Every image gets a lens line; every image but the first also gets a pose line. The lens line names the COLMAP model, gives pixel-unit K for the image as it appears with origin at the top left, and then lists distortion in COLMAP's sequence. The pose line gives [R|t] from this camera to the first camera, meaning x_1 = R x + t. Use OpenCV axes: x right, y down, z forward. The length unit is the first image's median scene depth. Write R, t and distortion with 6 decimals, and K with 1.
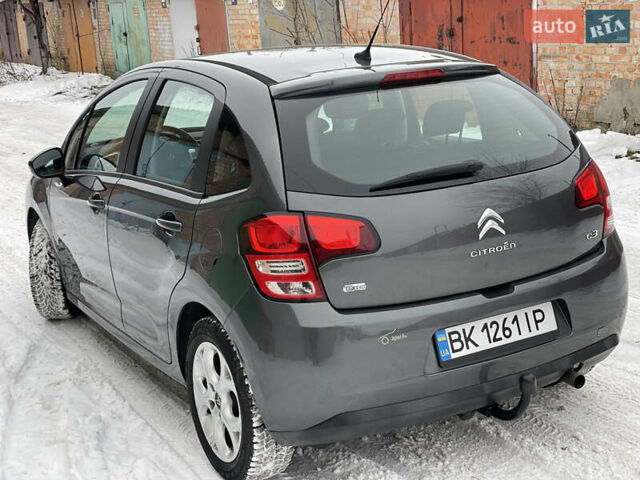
lens RADIAL K [[961.6, 0, 320.0], [0, 961.6, 240.0], [0, 0, 1]] dist [0.114684, 0.041547]
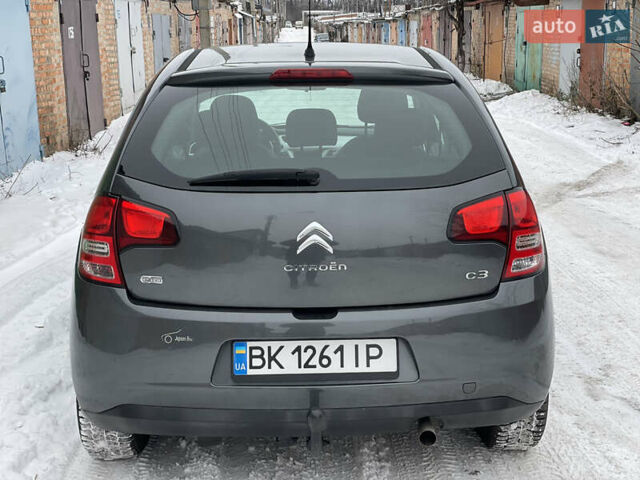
lens RADIAL K [[961.6, 0, 320.0], [0, 961.6, 240.0], [0, 0, 1]] dist [0.114684, 0.041547]
pose [[0.885130, 0.150670, -0.440277, 0.582034], [-0.155541, 0.987507, 0.025242, -0.039546], [0.438580, 0.046139, 0.897507, 0.185763]]
